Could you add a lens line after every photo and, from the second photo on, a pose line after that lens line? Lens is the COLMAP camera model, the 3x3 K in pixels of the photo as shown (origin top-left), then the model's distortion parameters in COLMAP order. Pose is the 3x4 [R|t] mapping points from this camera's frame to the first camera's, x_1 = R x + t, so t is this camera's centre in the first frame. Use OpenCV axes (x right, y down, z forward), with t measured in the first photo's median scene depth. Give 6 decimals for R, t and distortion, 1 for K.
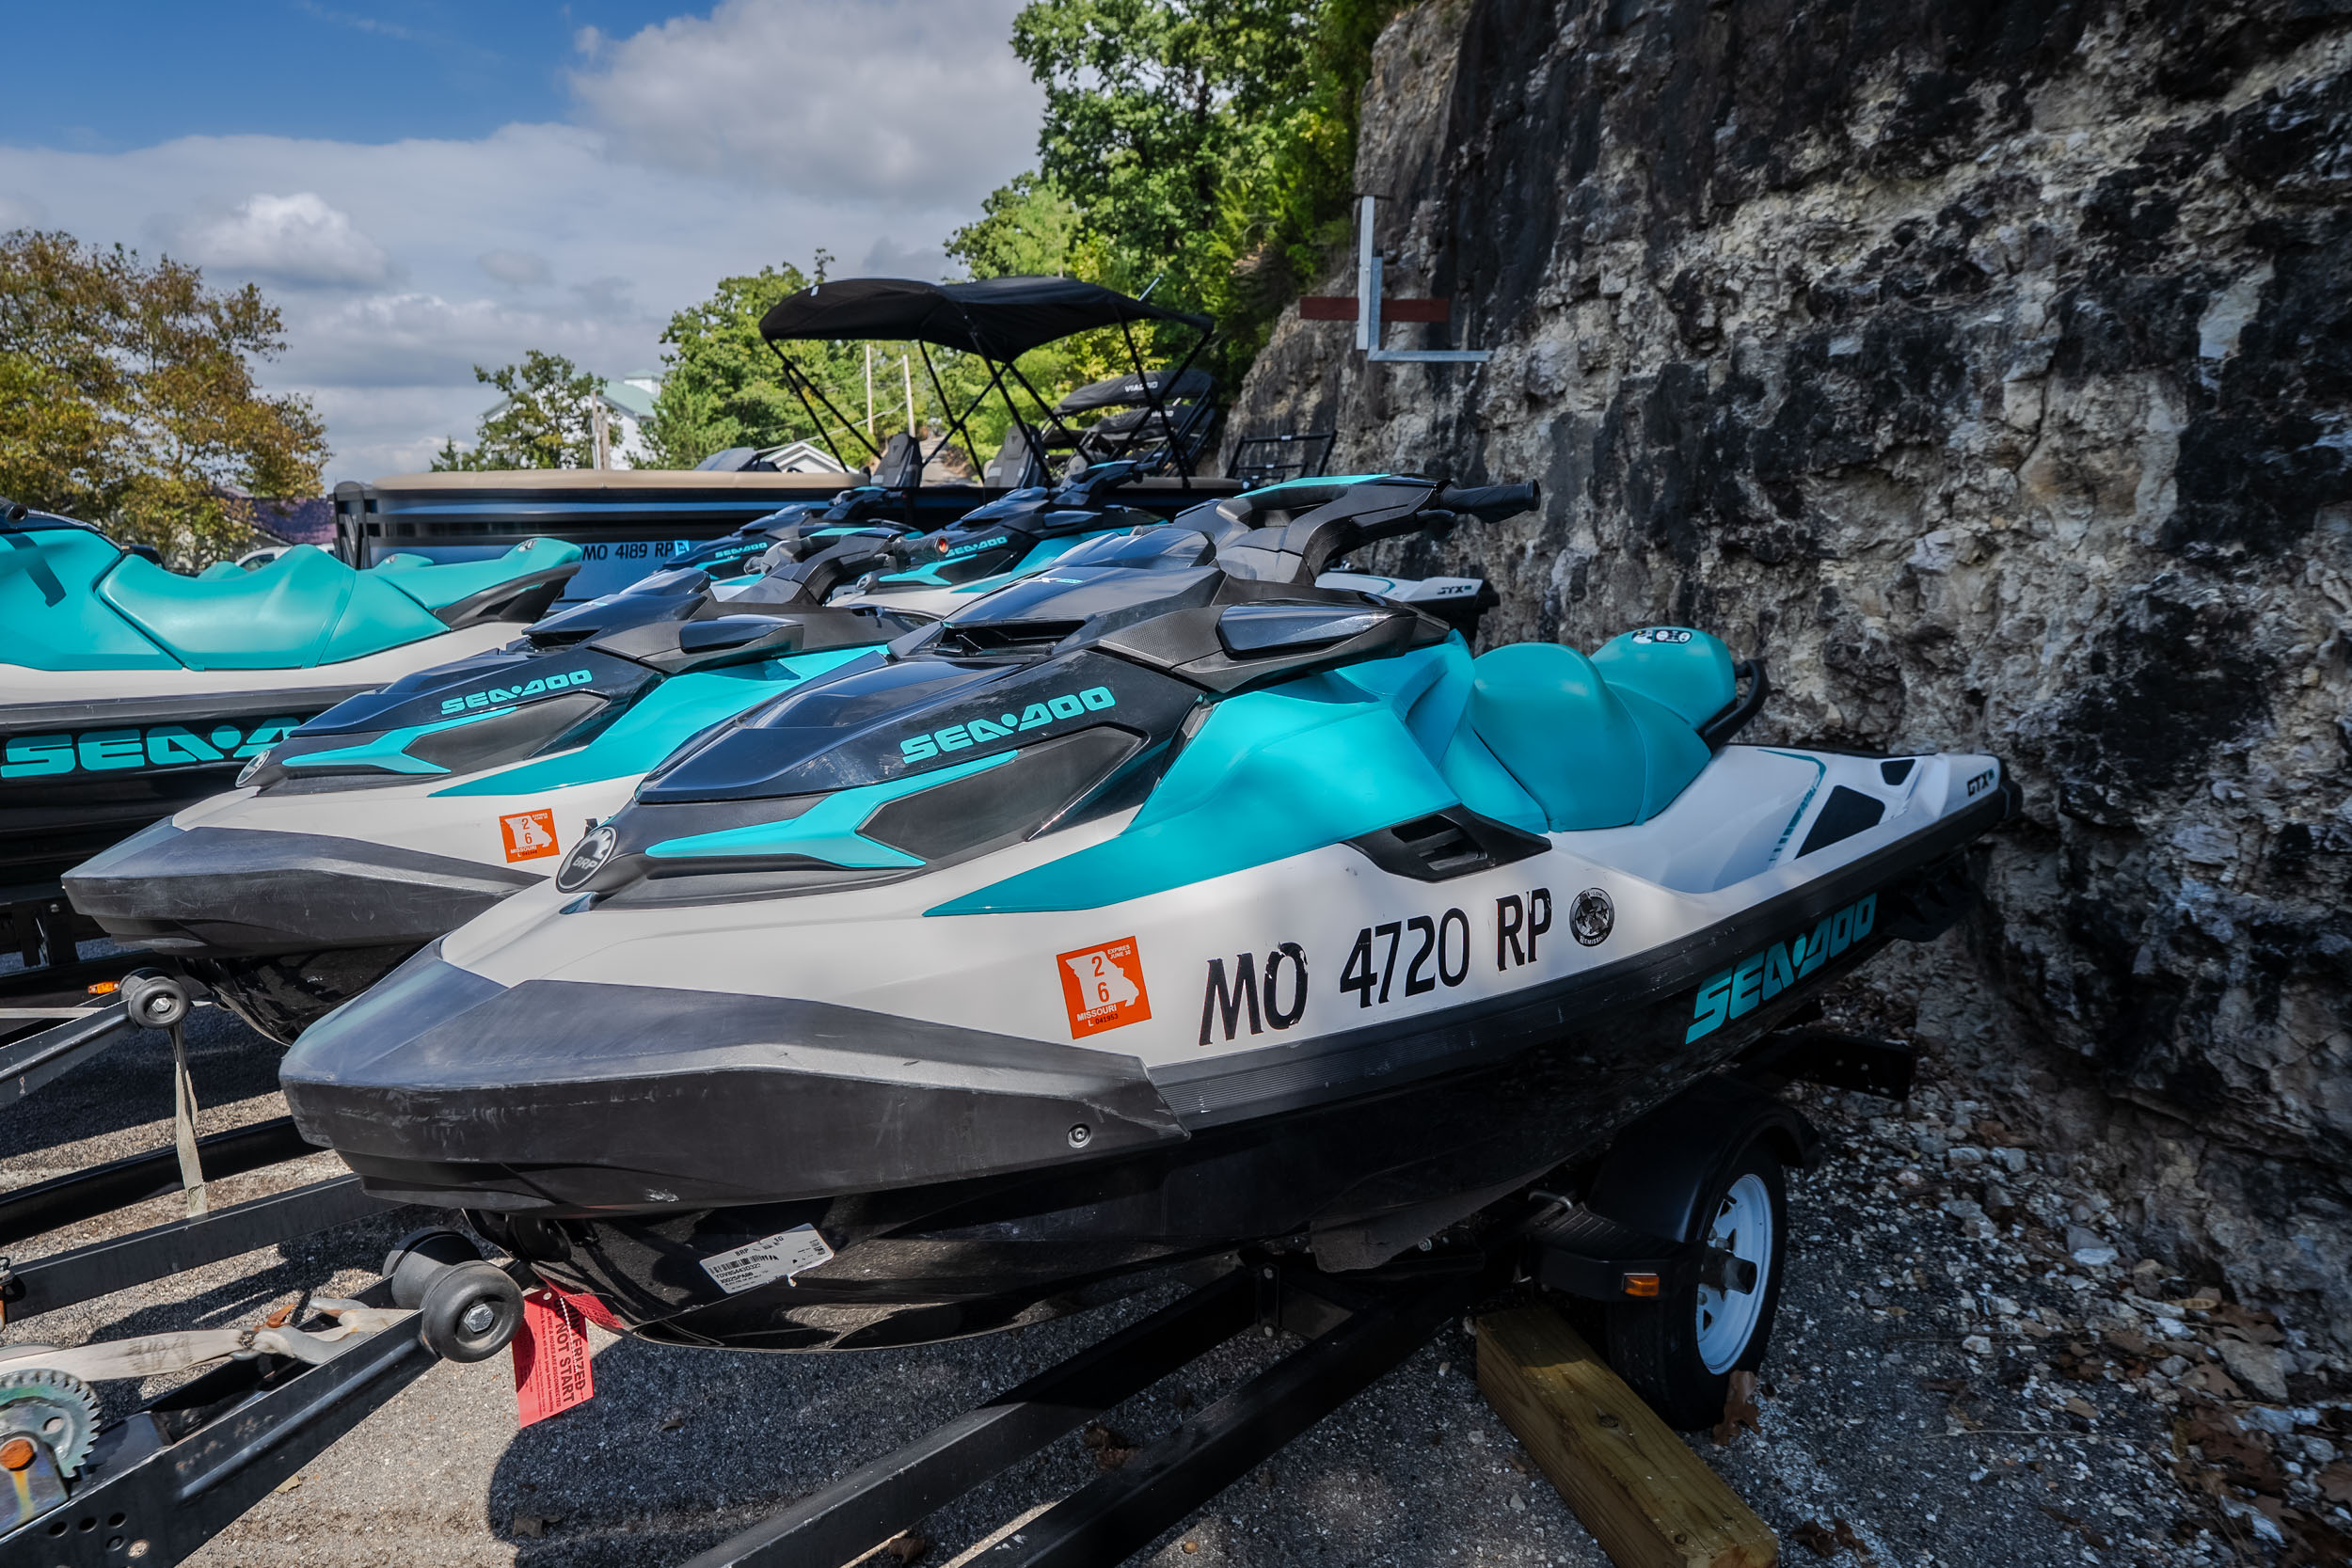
lens RADIAL K [[1357.9, 0, 1176.0], [0, 1357.9, 784.0], [0, 0, 1]] dist [-0.003594, 0.002059]
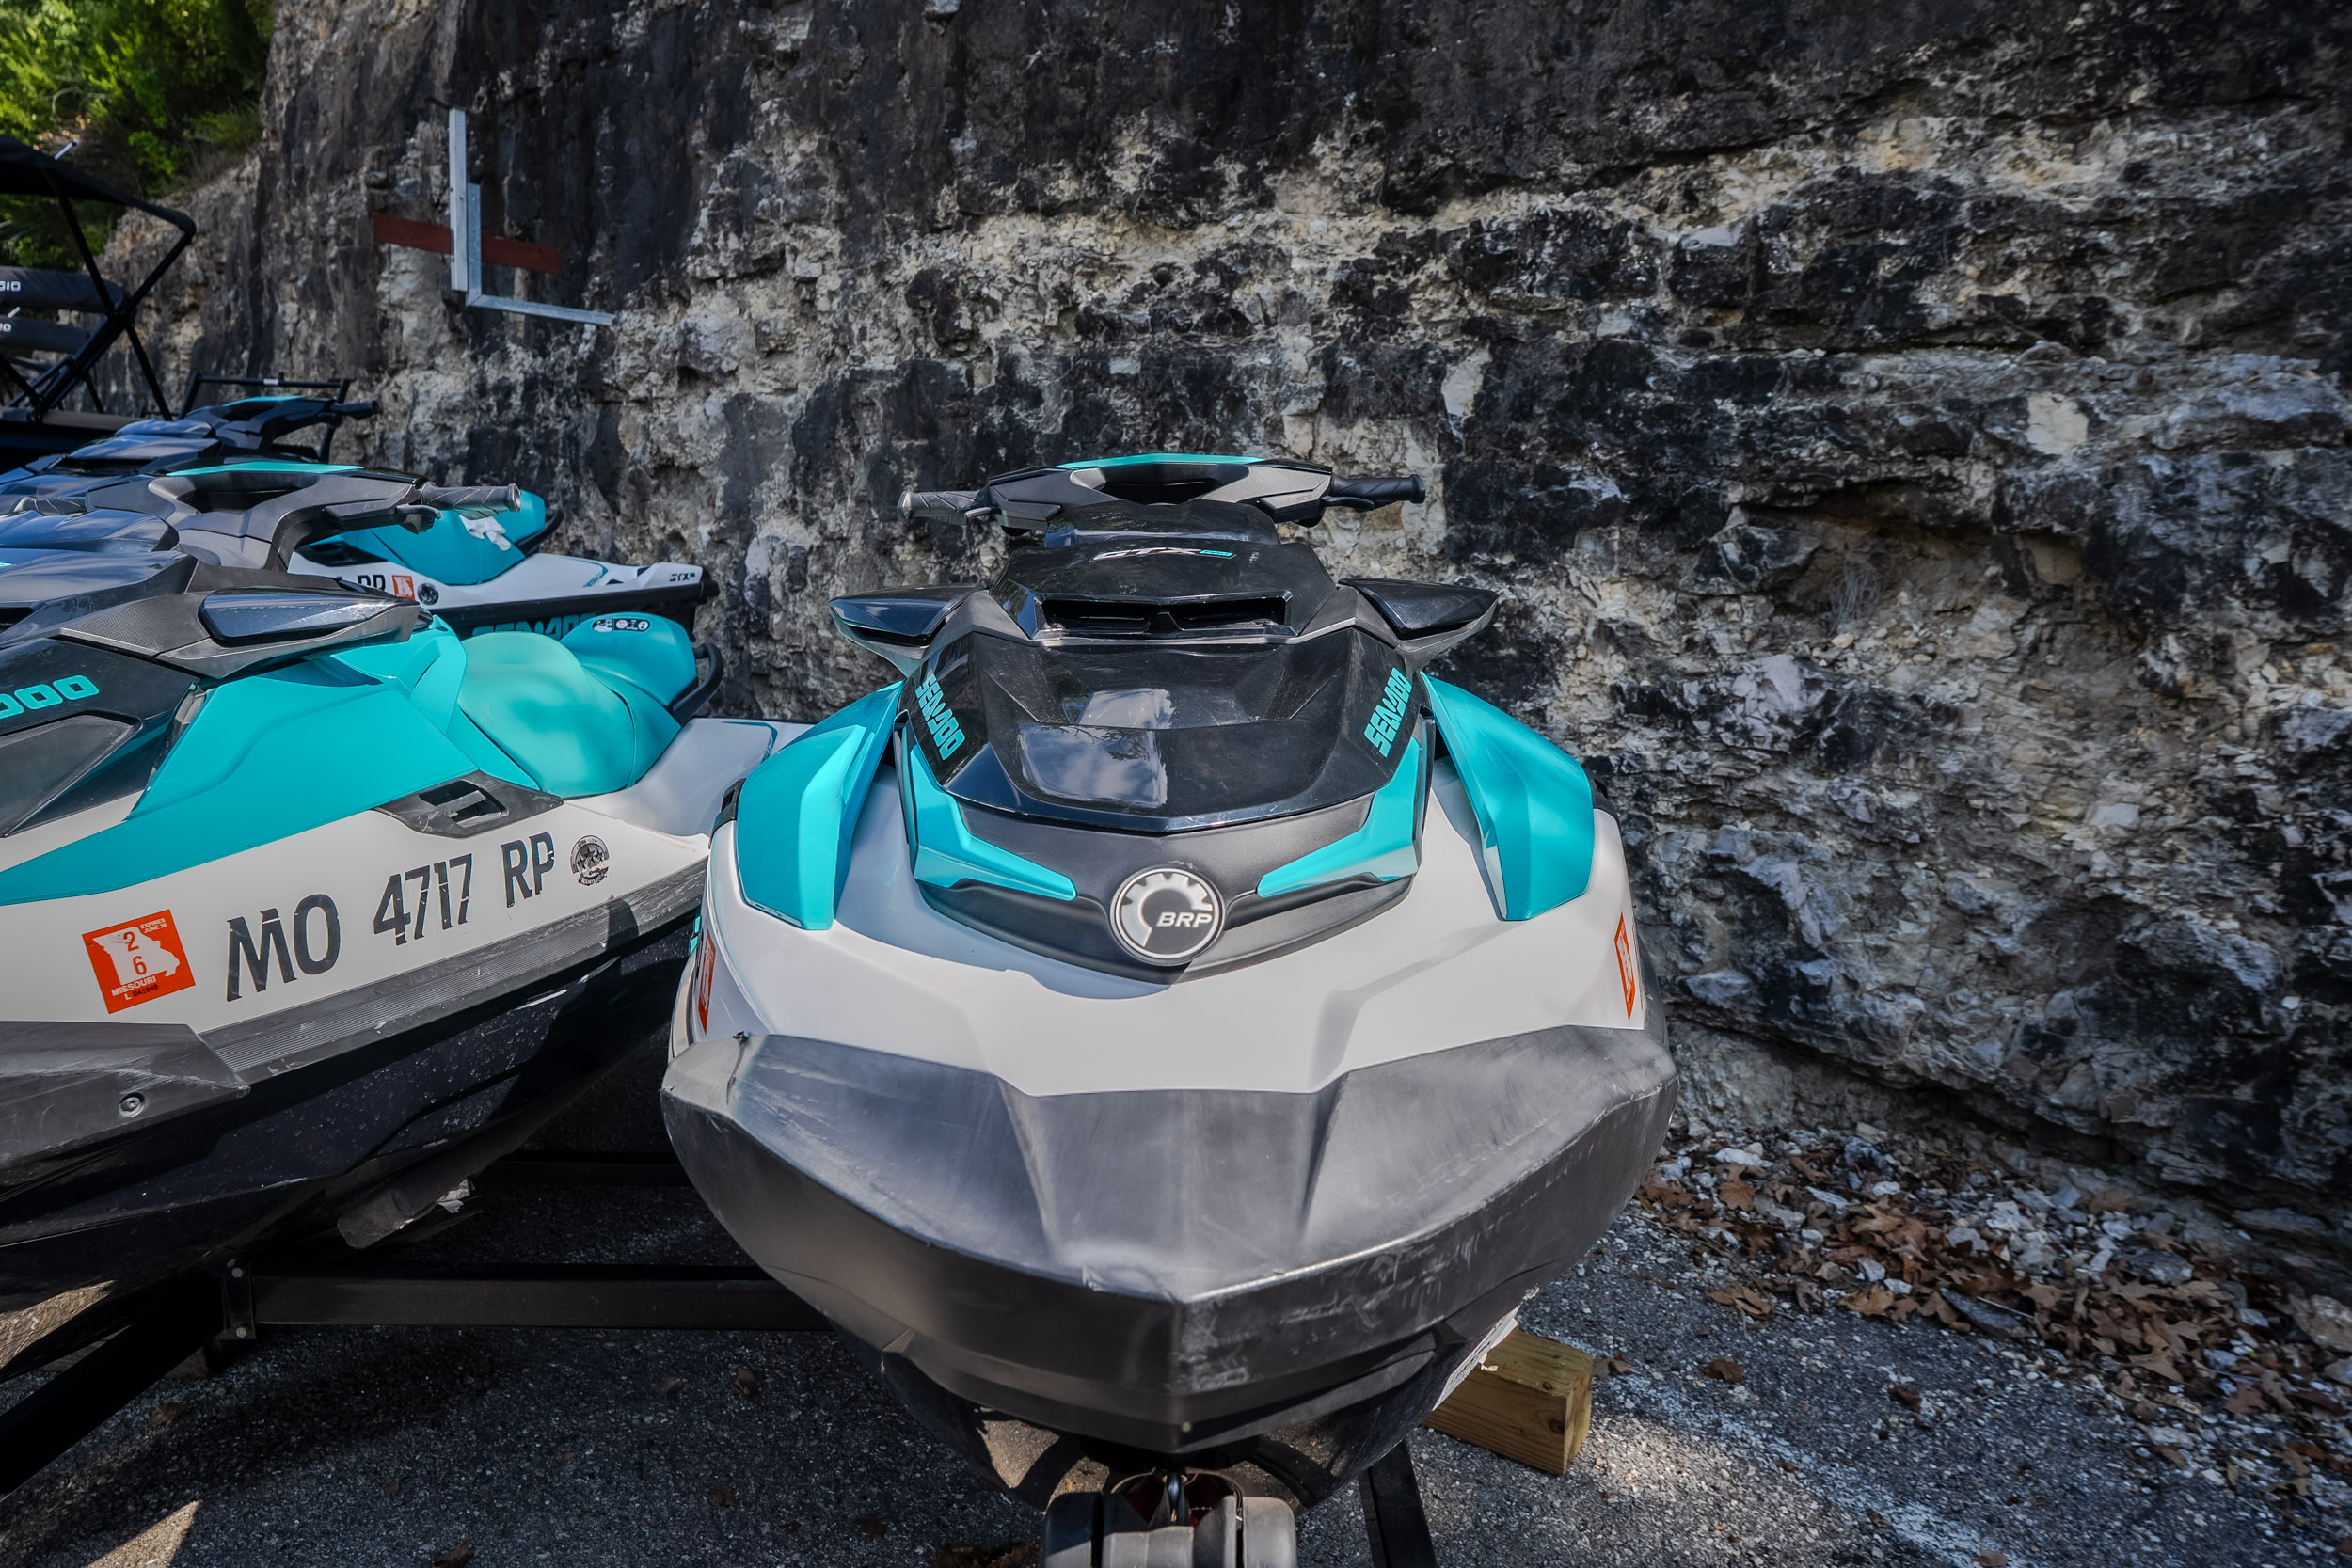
lens RADIAL K [[1393.1, 0, 1176.0], [0, 1393.1, 784.0], [0, 0, 1]] dist [-0.003265, 0.000828]
pose [[0.734395, -0.076014, 0.674452, -0.299309], [0.076066, 0.996666, 0.029502, -0.011355], [-0.674446, 0.029637, 0.737729, 0.145865]]
